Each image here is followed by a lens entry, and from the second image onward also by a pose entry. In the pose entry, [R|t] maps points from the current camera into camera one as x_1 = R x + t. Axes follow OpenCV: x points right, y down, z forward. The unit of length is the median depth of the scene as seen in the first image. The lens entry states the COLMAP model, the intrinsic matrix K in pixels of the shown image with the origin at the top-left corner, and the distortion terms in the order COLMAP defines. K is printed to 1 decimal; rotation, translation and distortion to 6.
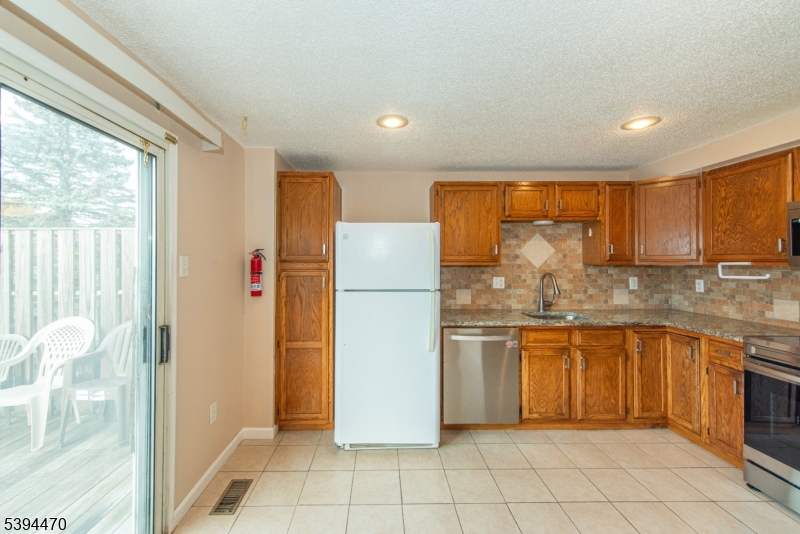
lens RADIAL K [[333.6, 0, 390.6], [0, 333.6, 257.3], [0, 0, 1]] dist [-0.000298, 0.000093]
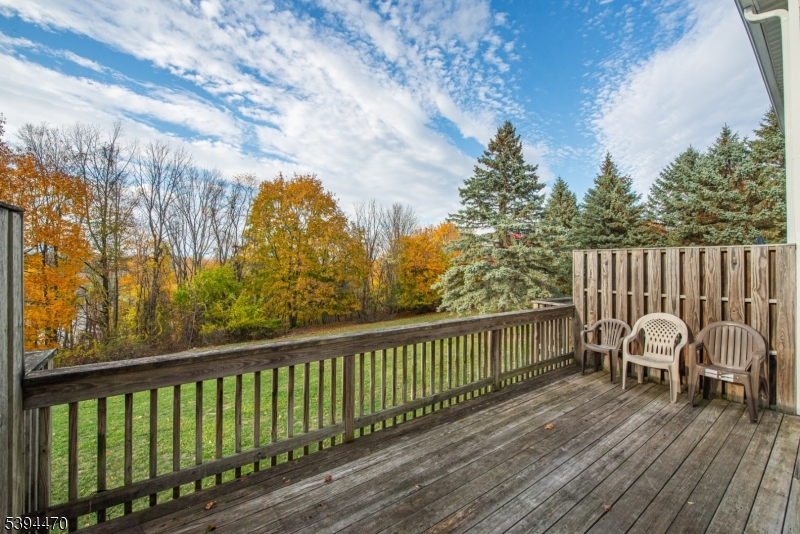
lens RADIAL K [[333.6, 0, 390.6], [0, 333.6, 257.3], [0, 0, 1]] dist [-0.000298, 0.000093]
pose [[0.589603, -0.002841, -0.807688, -0.658925], [-0.008927, 0.999910, -0.010034, -0.033256], [0.807644, 0.013126, 0.589525, -0.928473]]
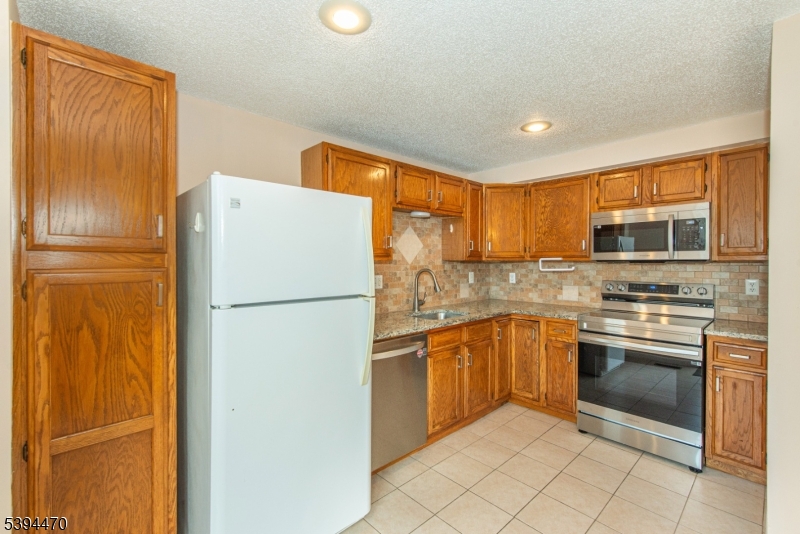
lens RADIAL K [[353.7, 0, 400.6], [0, 353.7, 262.9], [0, 0, 1]] dist [-0.000023, -0.000078]
pose [[0.742518, -0.003191, 0.669818, -0.272892], [-0.007738, 0.999881, 0.013340, 0.019194], [-0.669781, -0.015088, 0.742405, 0.361379]]
